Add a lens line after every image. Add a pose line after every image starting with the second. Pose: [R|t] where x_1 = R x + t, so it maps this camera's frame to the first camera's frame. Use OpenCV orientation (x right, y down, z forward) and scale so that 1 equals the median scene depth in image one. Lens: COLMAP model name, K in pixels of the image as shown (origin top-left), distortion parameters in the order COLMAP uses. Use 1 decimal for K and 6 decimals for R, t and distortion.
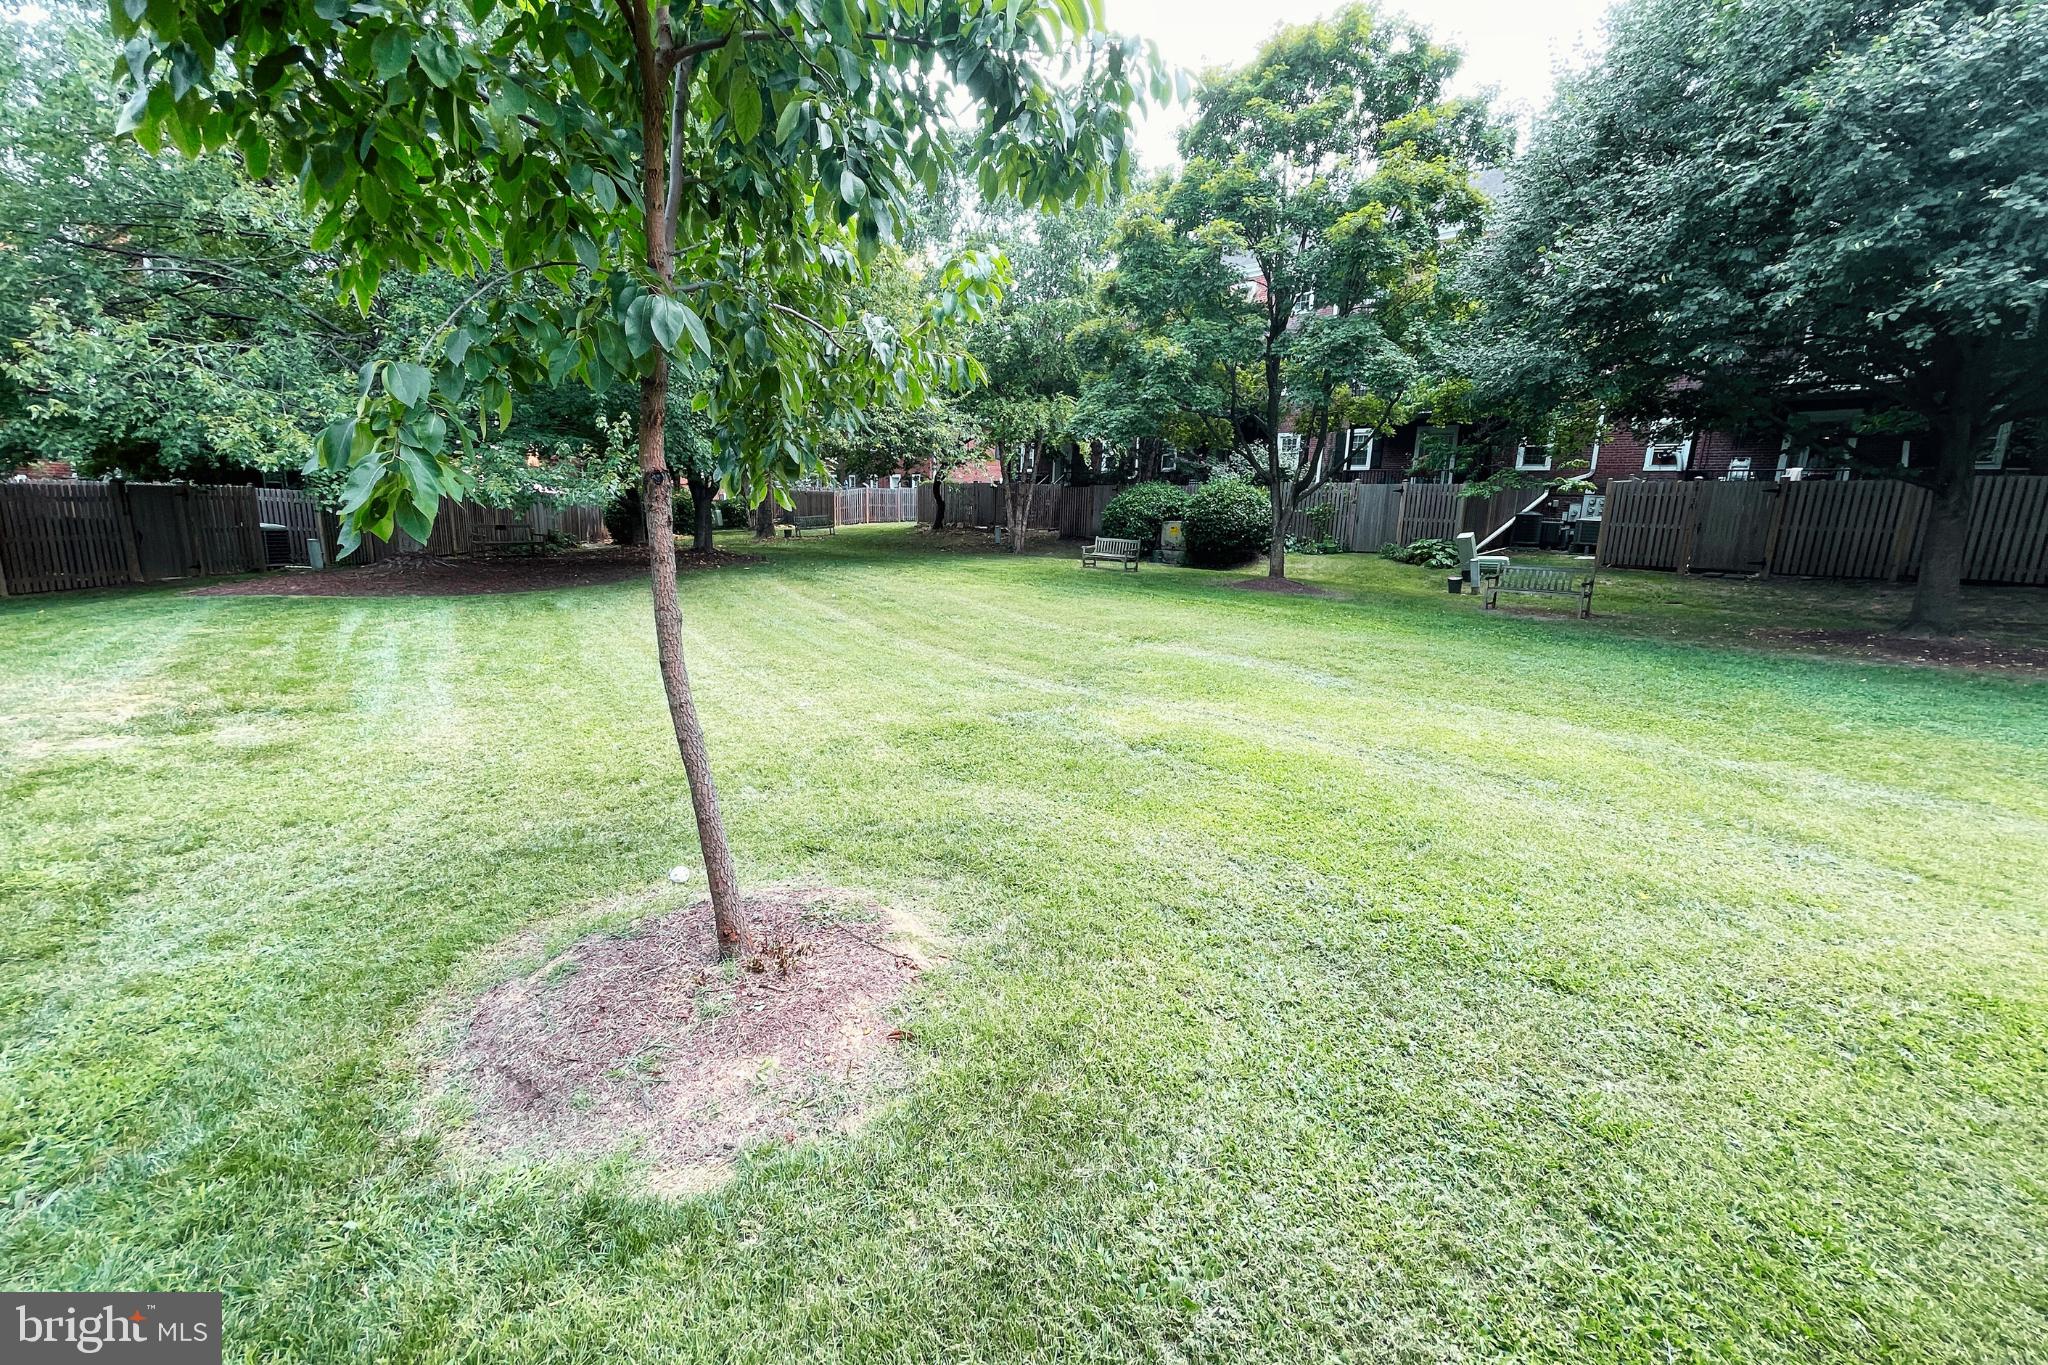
lens RADIAL K [[837.9, 0, 1016.0], [0, 837.9, 656.8], [0, 0, 1]] dist [0.012328, -0.005873]
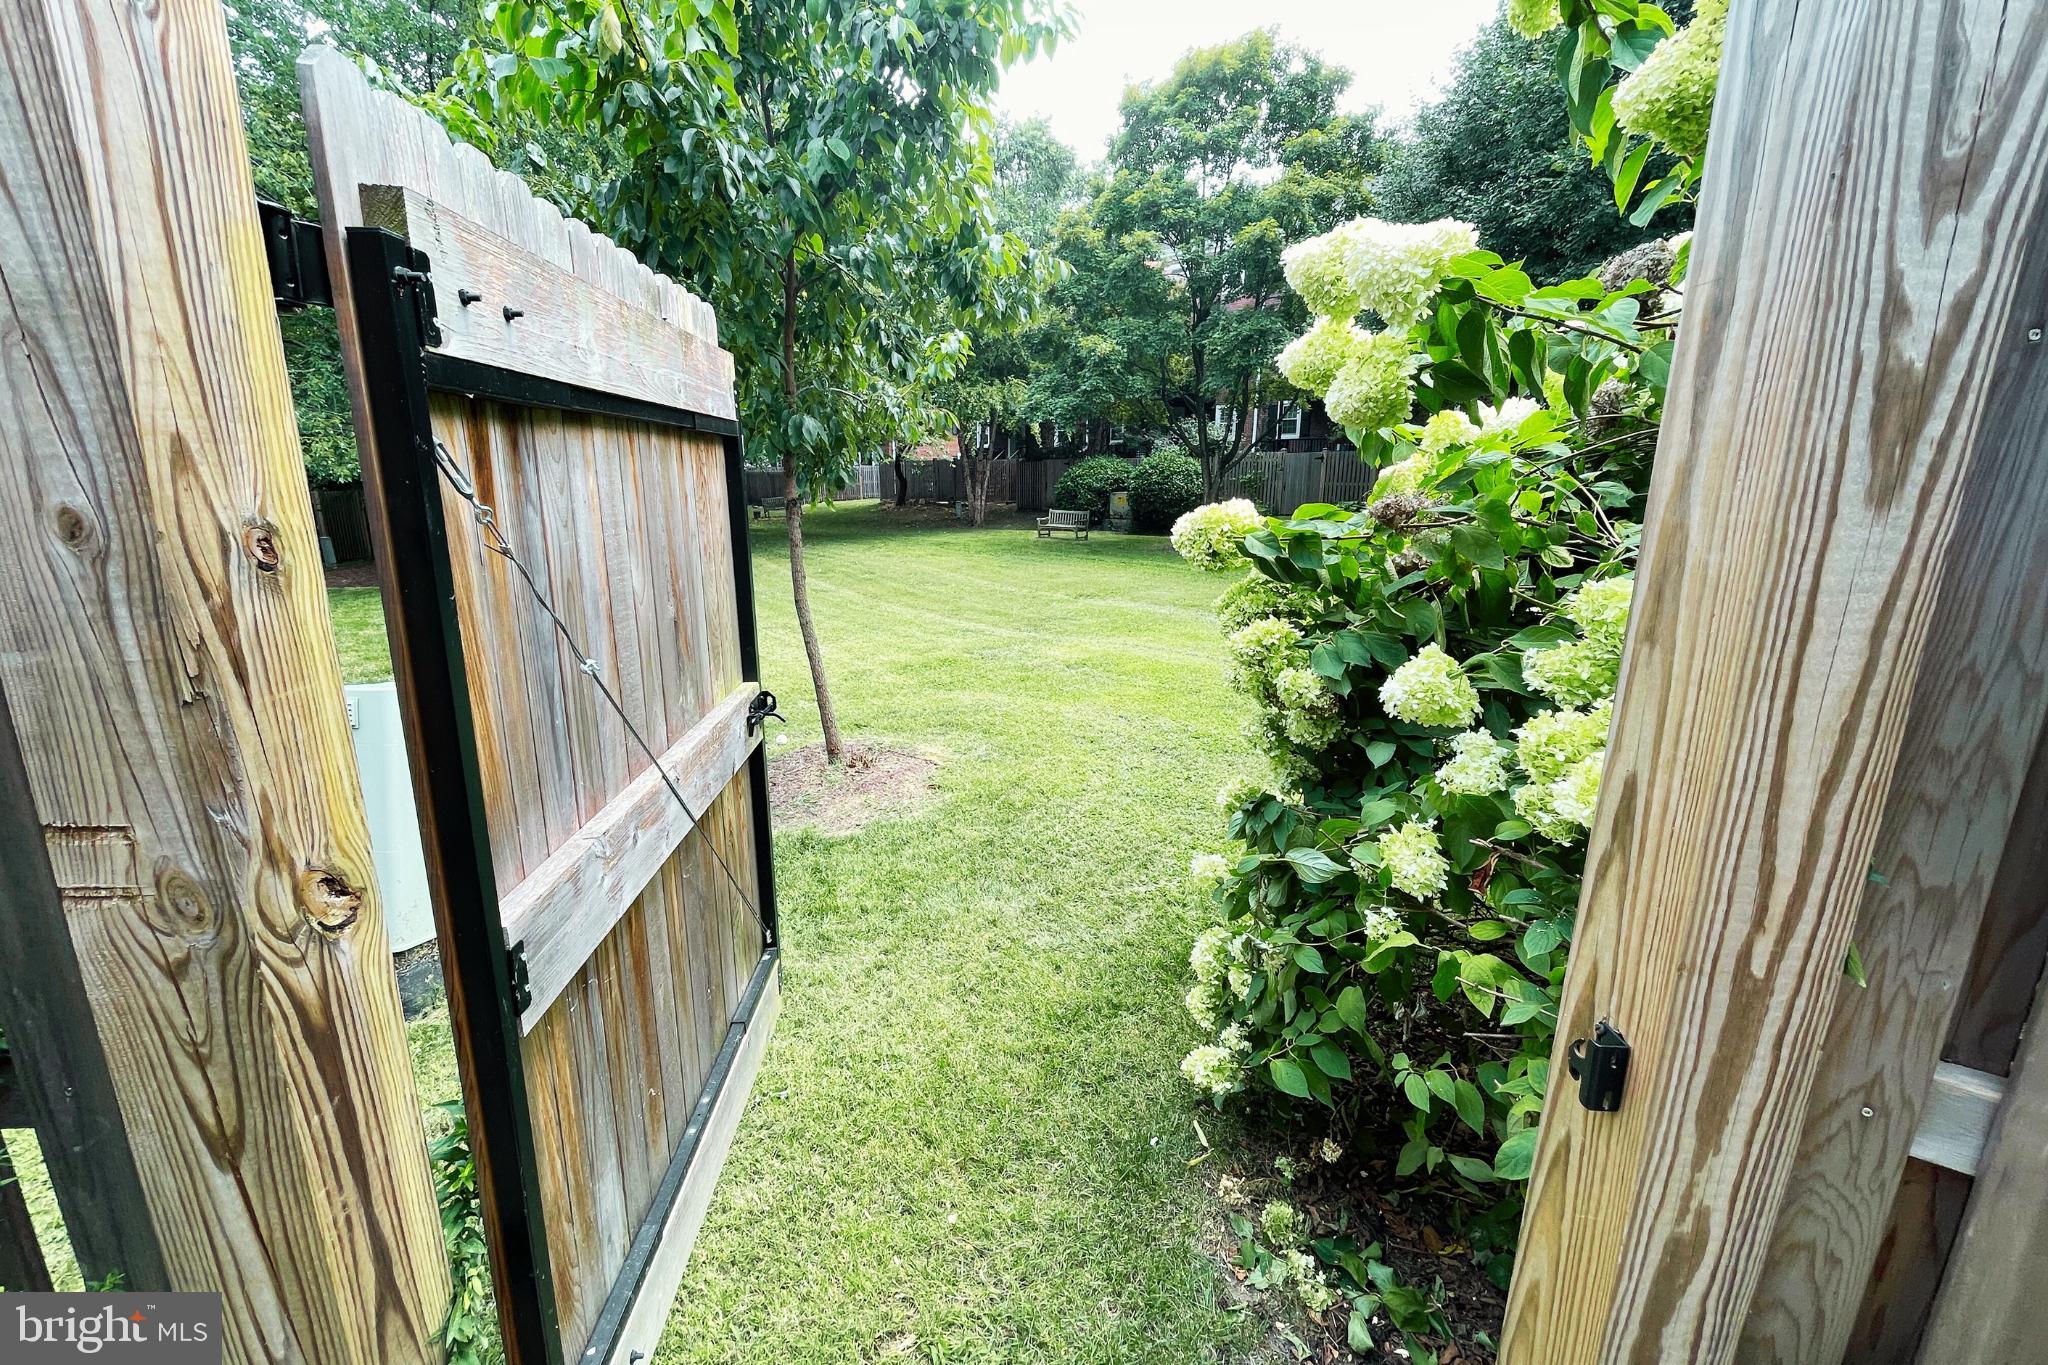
lens RADIAL K [[841.8, 0, 1024.2], [0, 841.8, 660.8], [0, 0, 1]] dist [-0.000160, -0.000632]
pose [[0.997805, -0.042403, 0.050868, -0.002805], [0.040442, 0.998421, 0.038979, 0.016340], [-0.052440, -0.036836, 0.997944, -0.164184]]
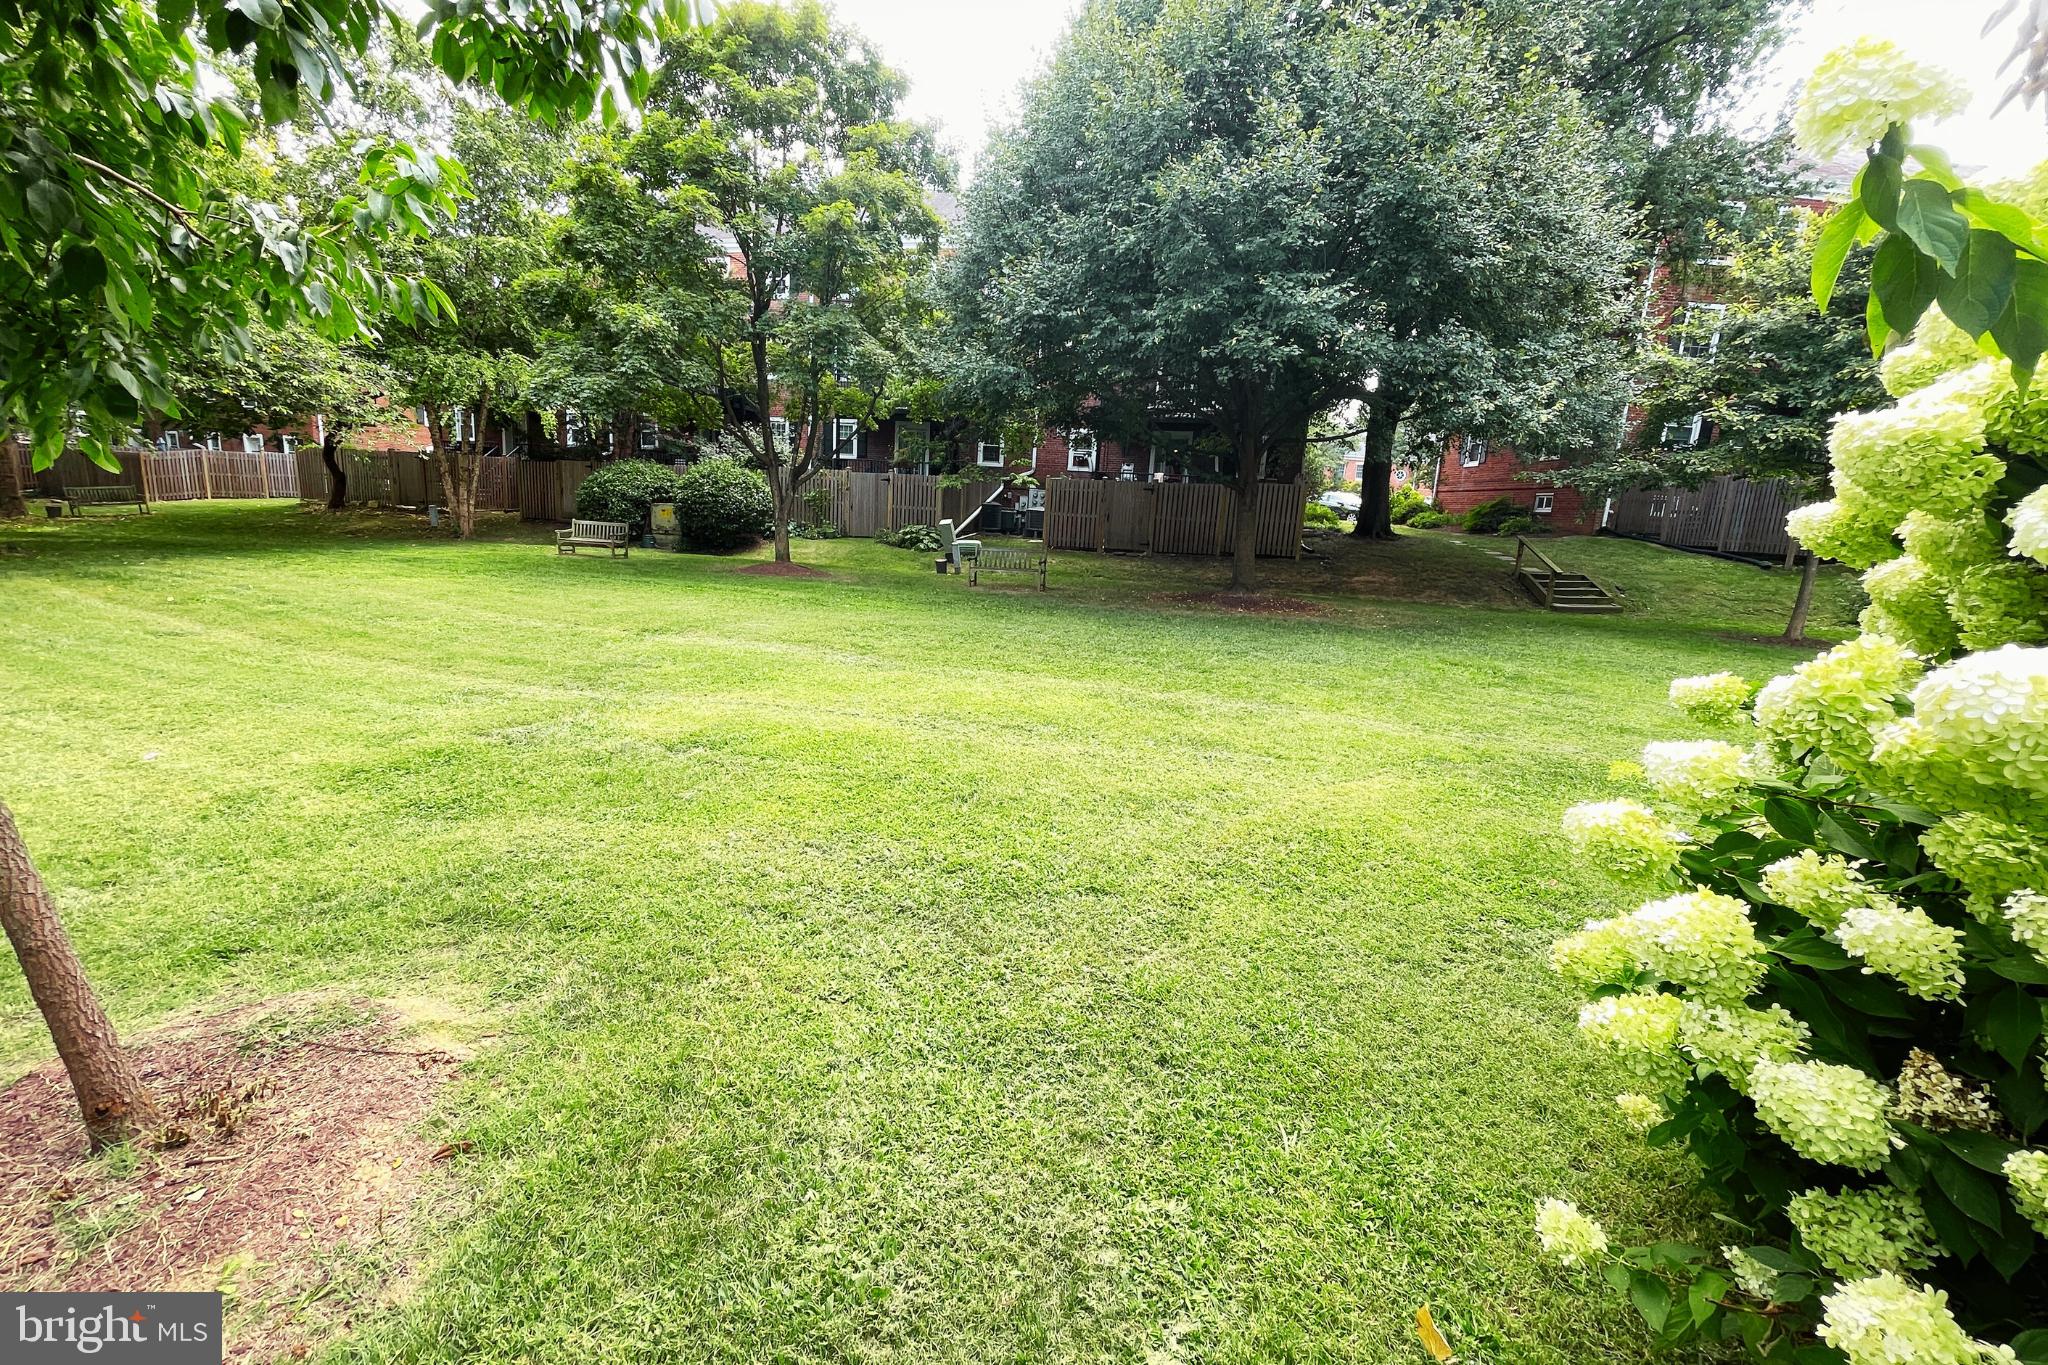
lens RADIAL K [[841.8, 0, 1024.2], [0, 841.8, 660.8], [0, 0, 1]] dist [-0.000160, -0.000632]
pose [[0.830432, -0.083986, 0.550754, -0.015193], [0.072672, 0.996455, 0.042376, 0.000946], [-0.552360, 0.004834, 0.833591, 0.010246]]
